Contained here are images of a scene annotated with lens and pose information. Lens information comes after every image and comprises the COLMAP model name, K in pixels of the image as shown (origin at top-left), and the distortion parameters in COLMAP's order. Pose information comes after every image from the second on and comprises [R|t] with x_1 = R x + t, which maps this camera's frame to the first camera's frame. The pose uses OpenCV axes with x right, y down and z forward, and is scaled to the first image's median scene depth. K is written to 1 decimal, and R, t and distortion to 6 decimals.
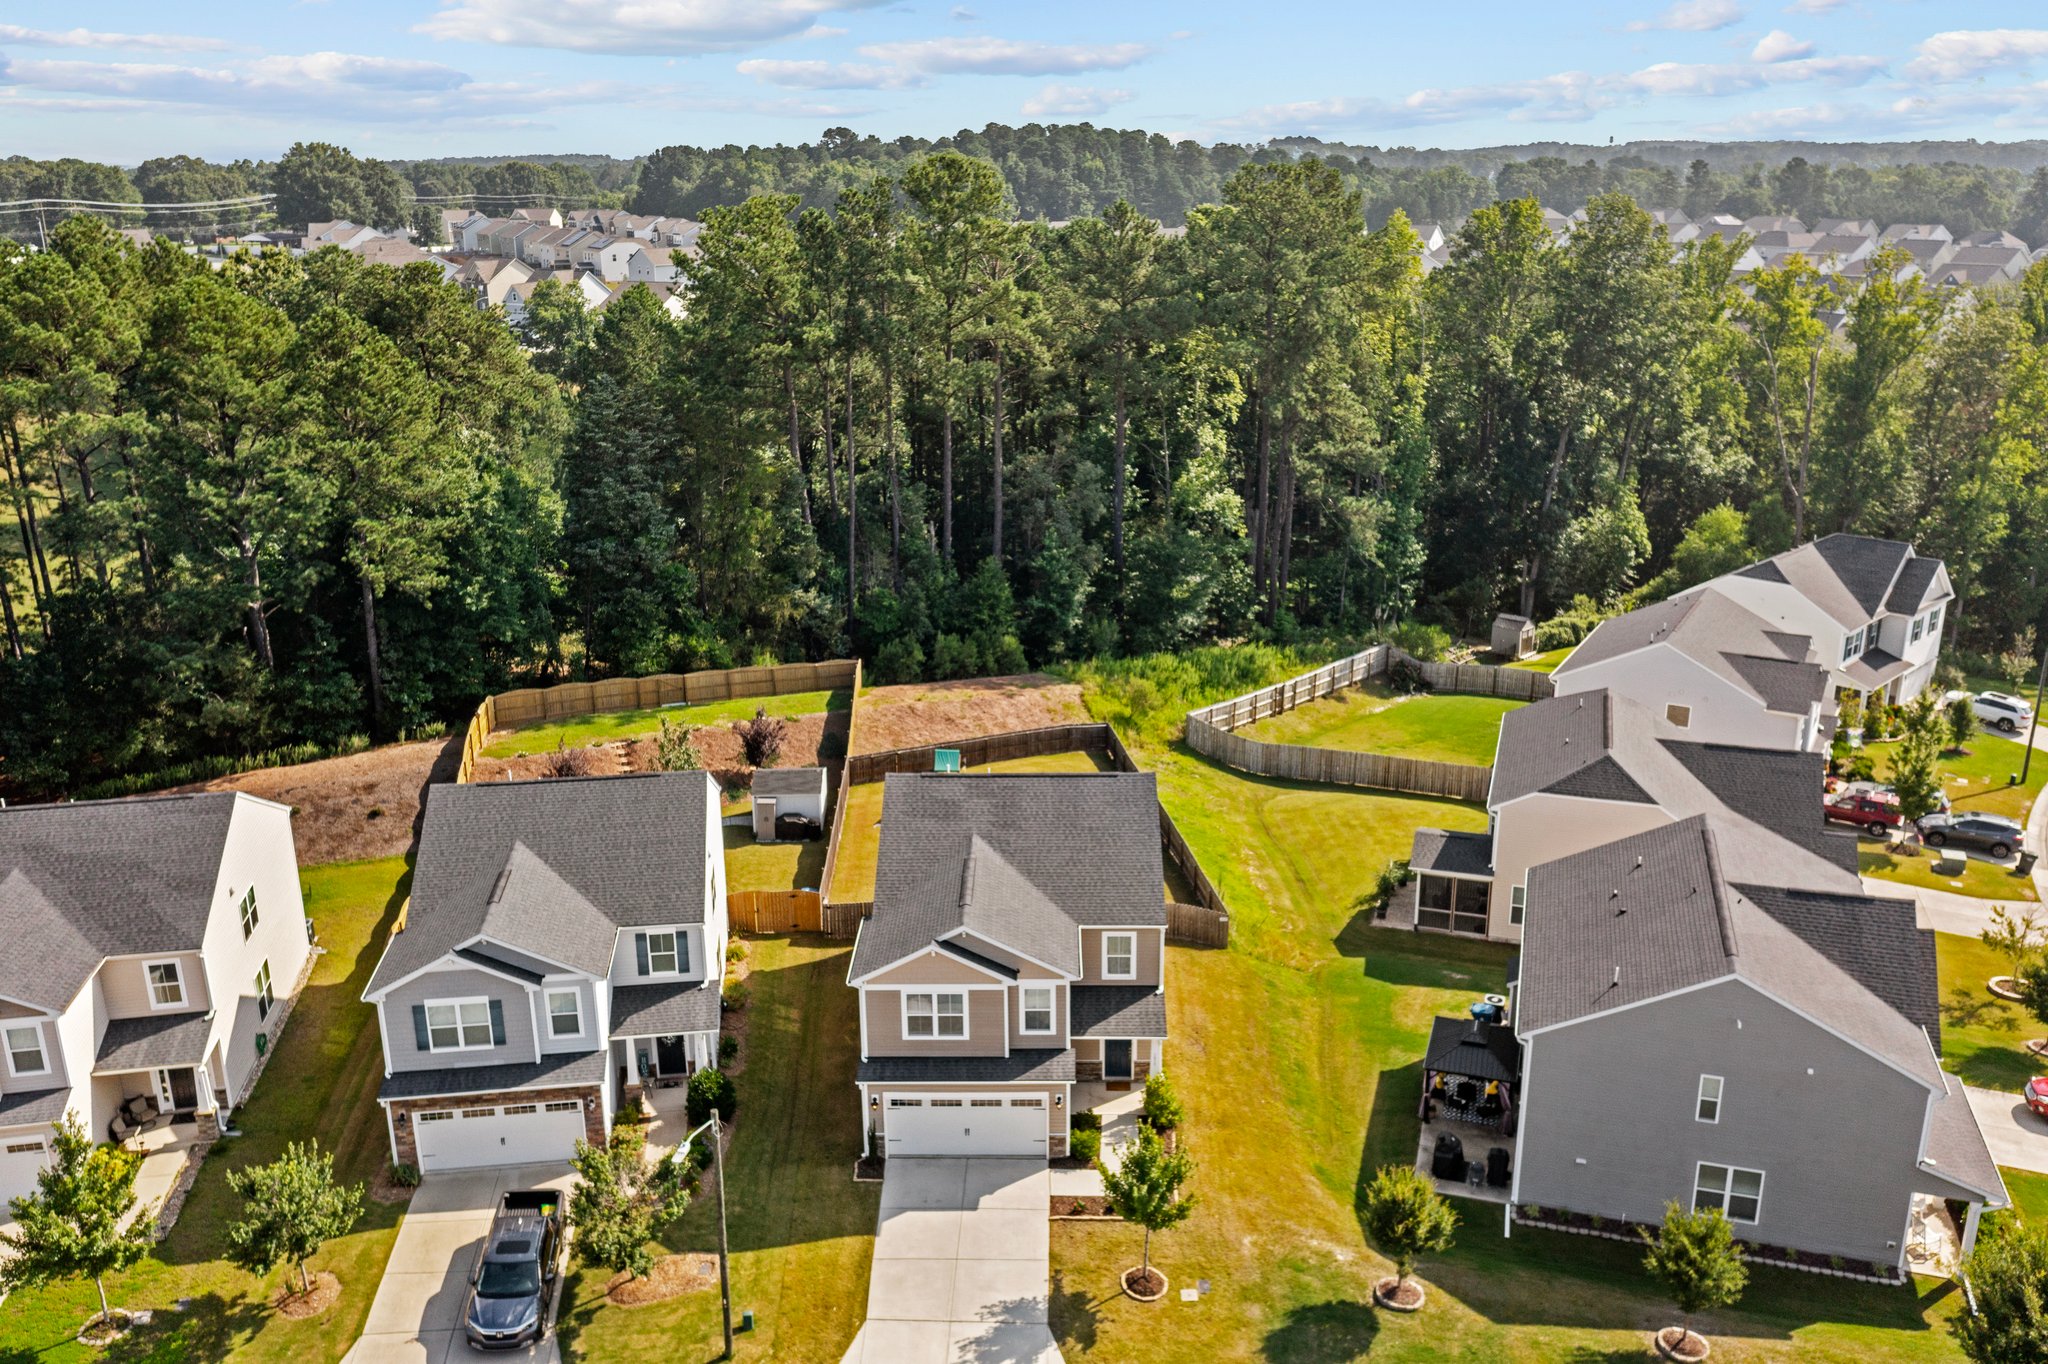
lens RADIAL K [[1620.2, 0, 1024.0], [0, 1620.2, 682.0], [0, 0, 1]] dist [0.000797, 0.002086]
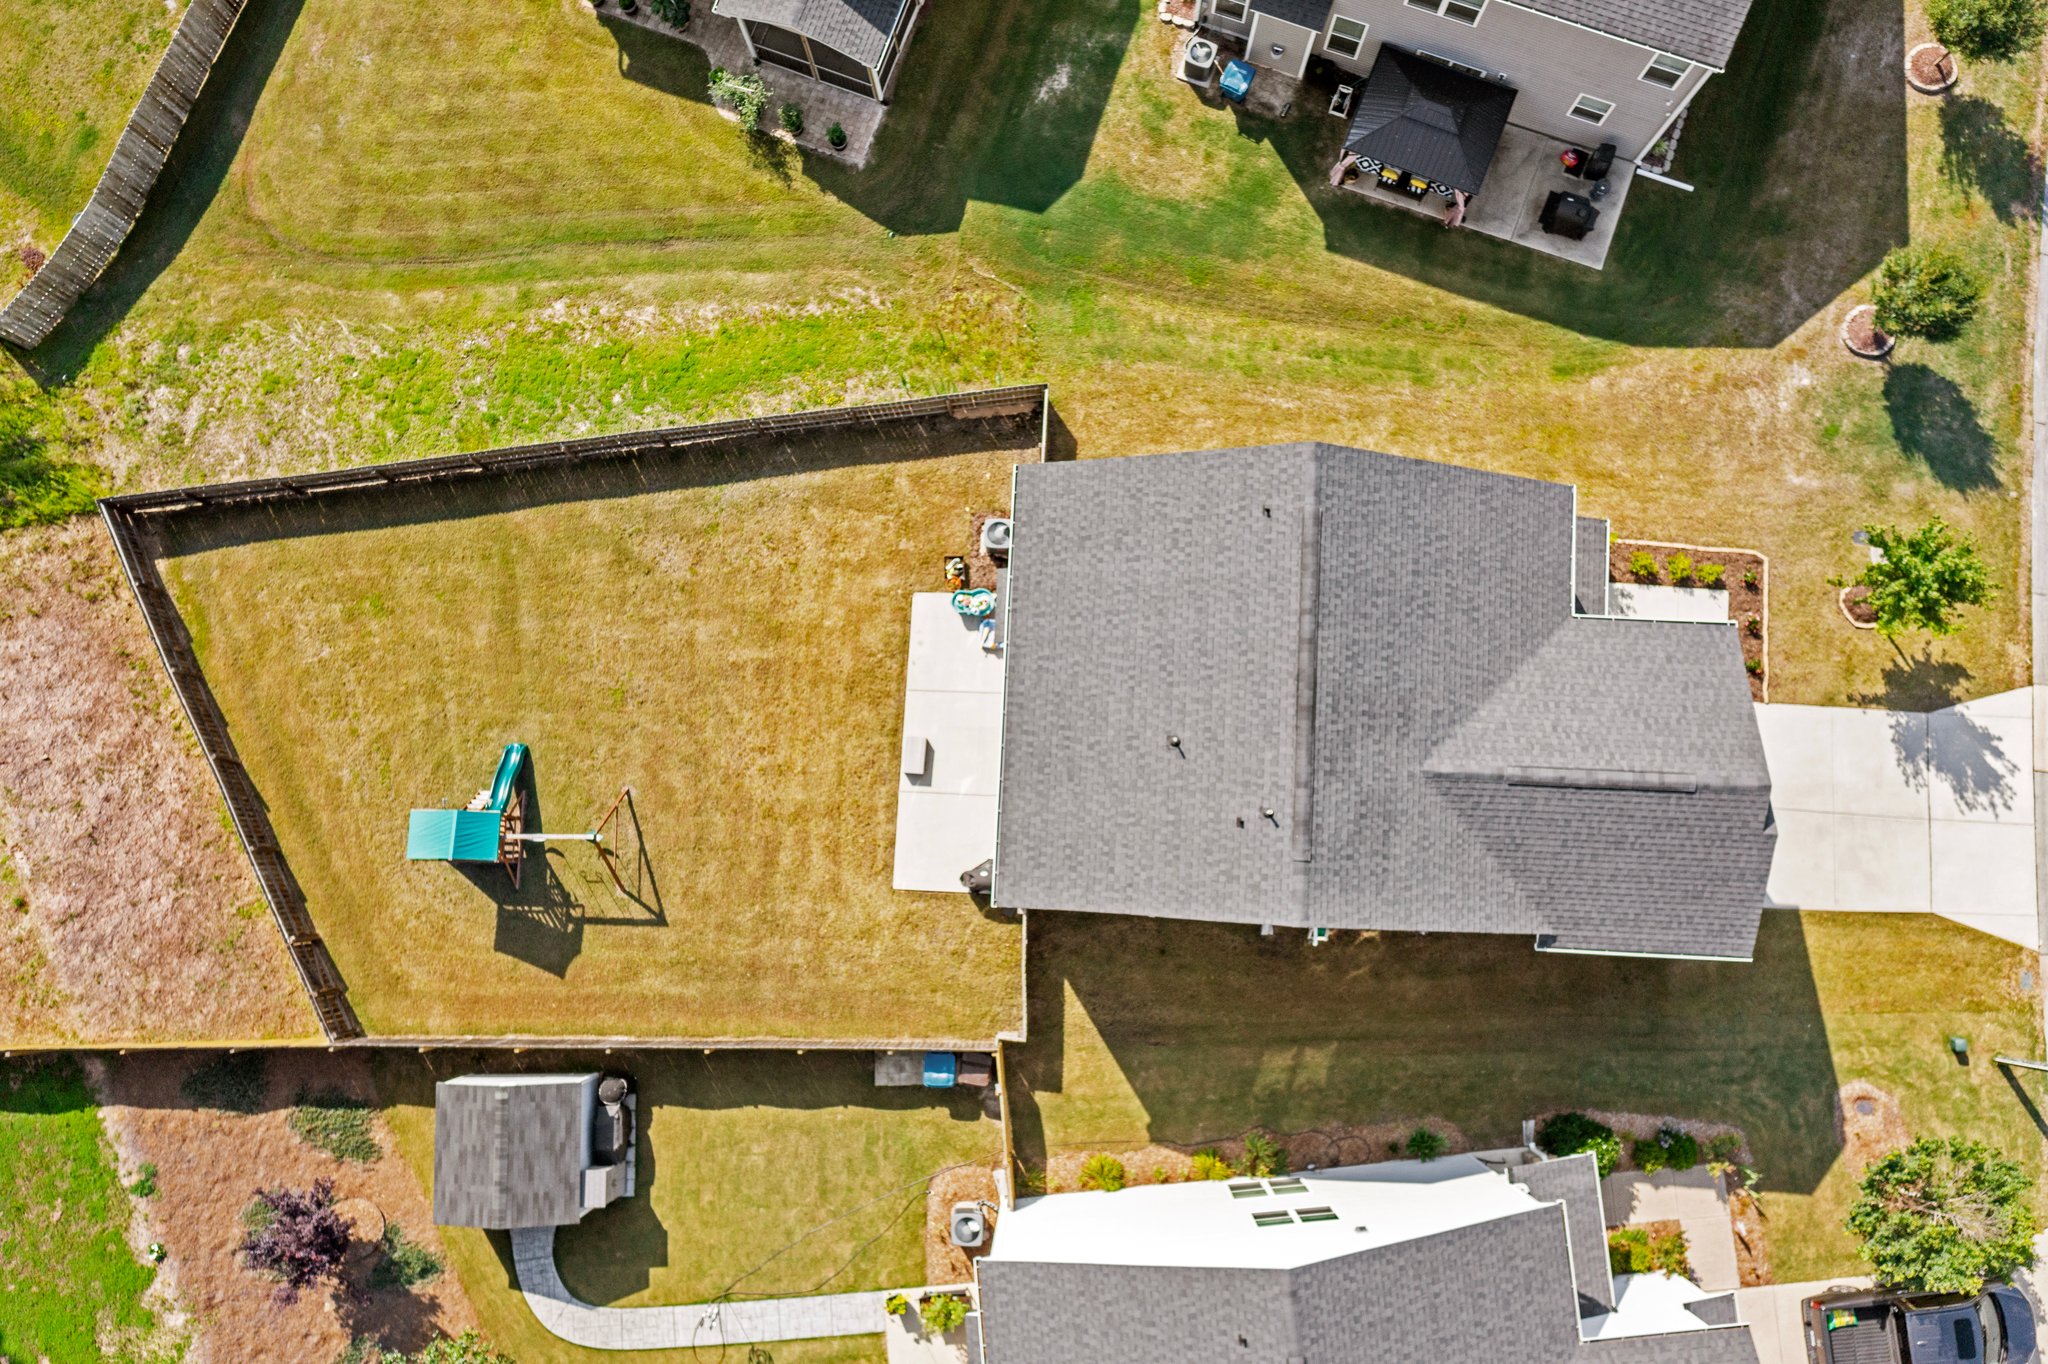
lens RADIAL K [[1664.8, 0, 1024.0], [0, 1664.8, 682.0], [0, 0, 1]] dist [0.000247, 0.001218]
pose [[0.031006, -0.992990, 0.114058, -0.051542], [0.328180, 0.117900, 0.937229, -0.371943], [-0.944106, 0.008371, 0.329535, 0.660226]]
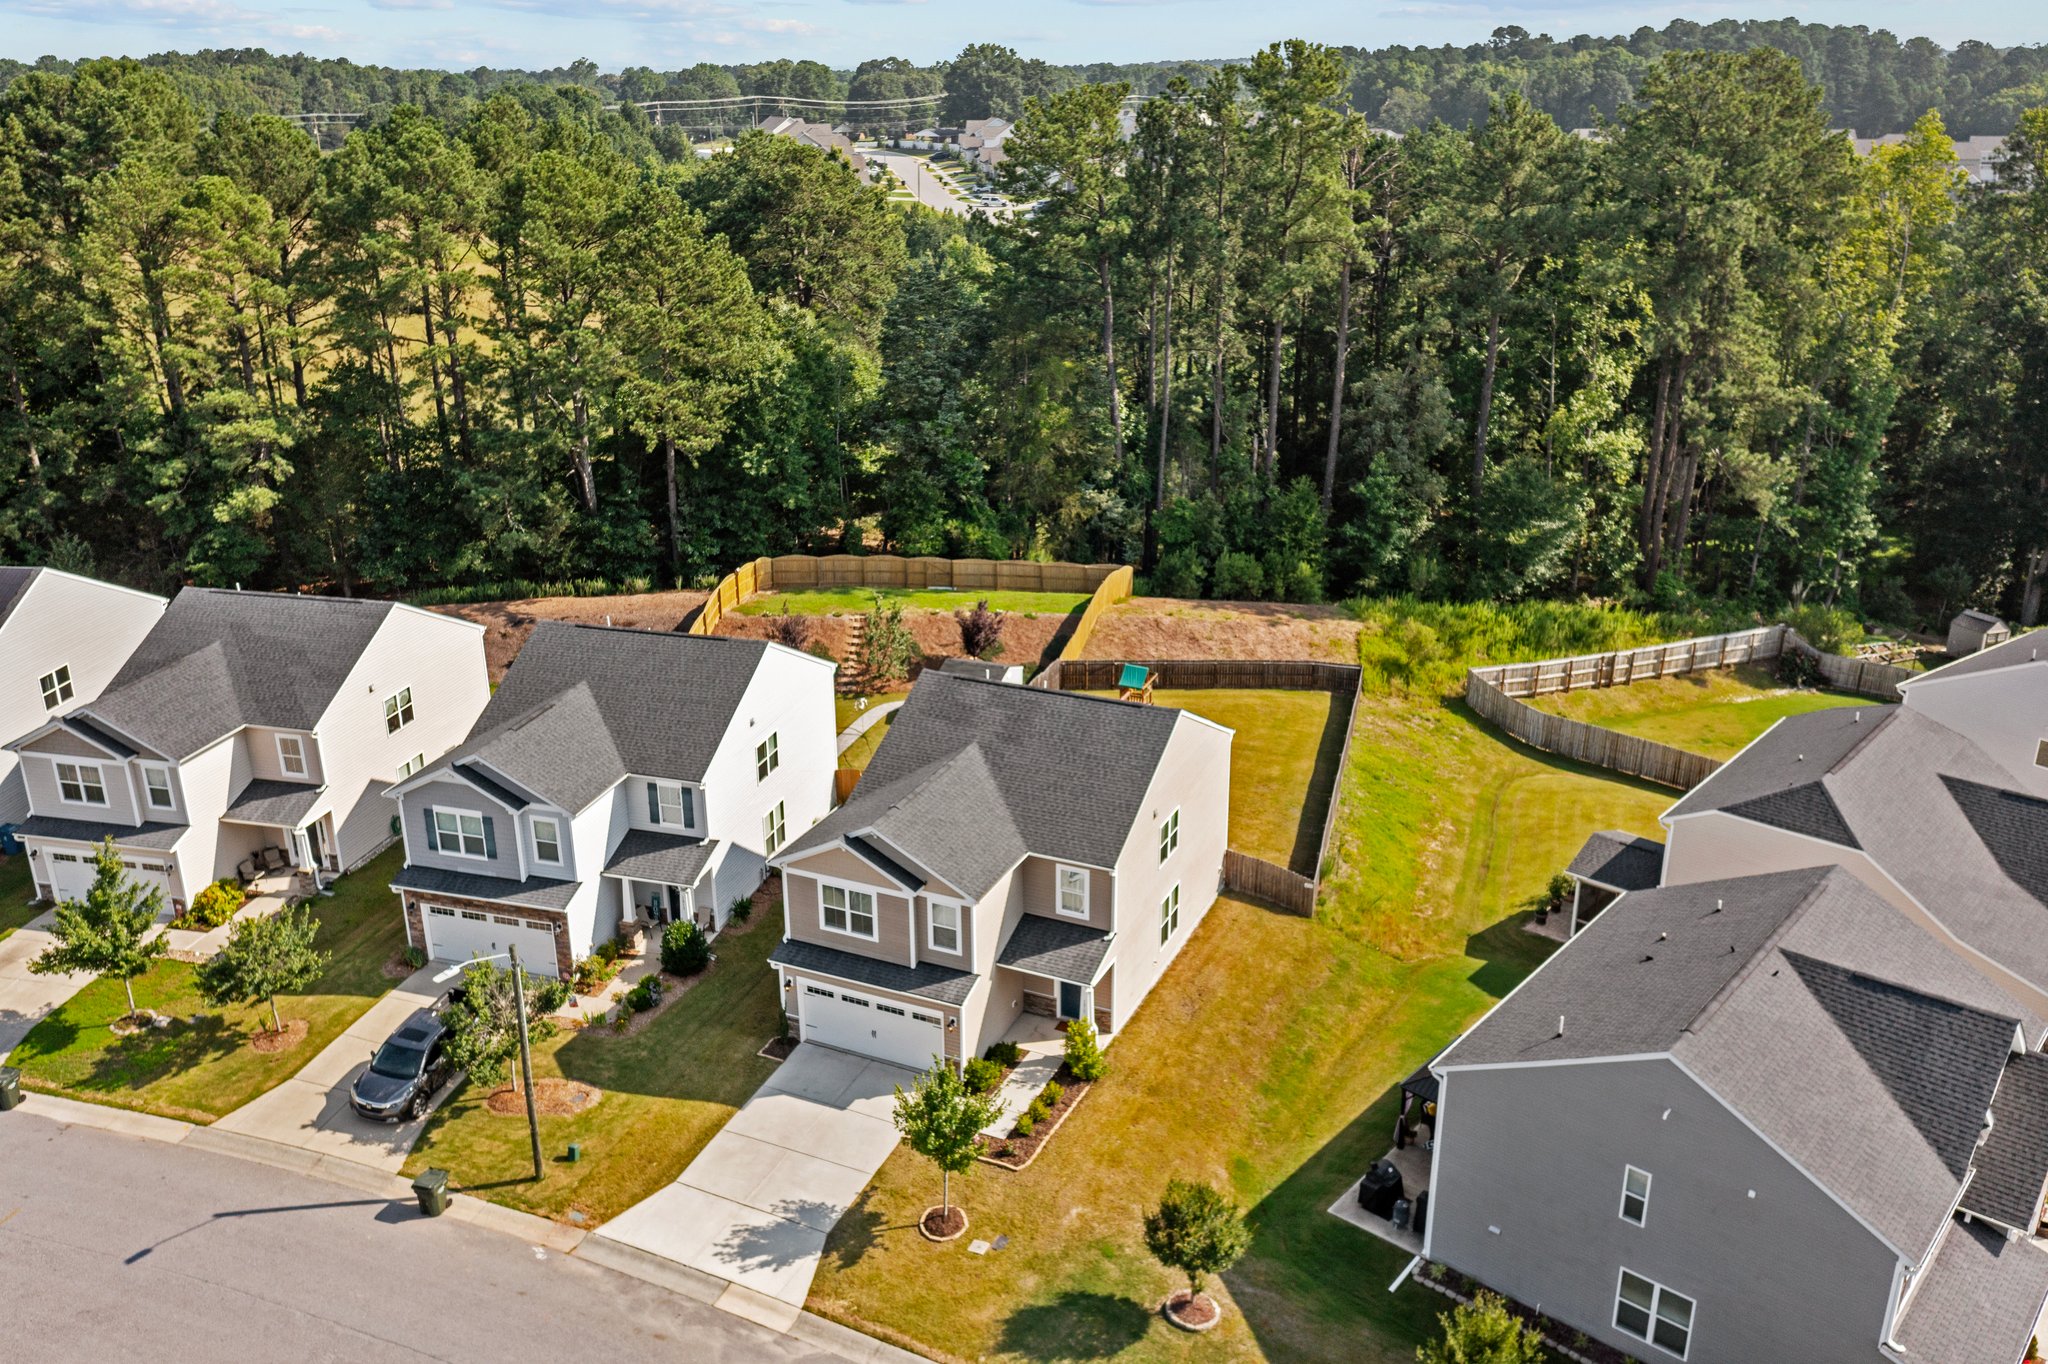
lens RADIAL K [[1620.2, 0, 1024.0], [0, 1620.2, 682.0], [0, 0, 1]] dist [0.000797, 0.002086]
pose [[0.916184, 0.144691, -0.373726, 0.249206], [-0.124840, 0.989190, 0.076929, -0.014183], [0.380817, -0.023825, 0.924343, 0.081672]]
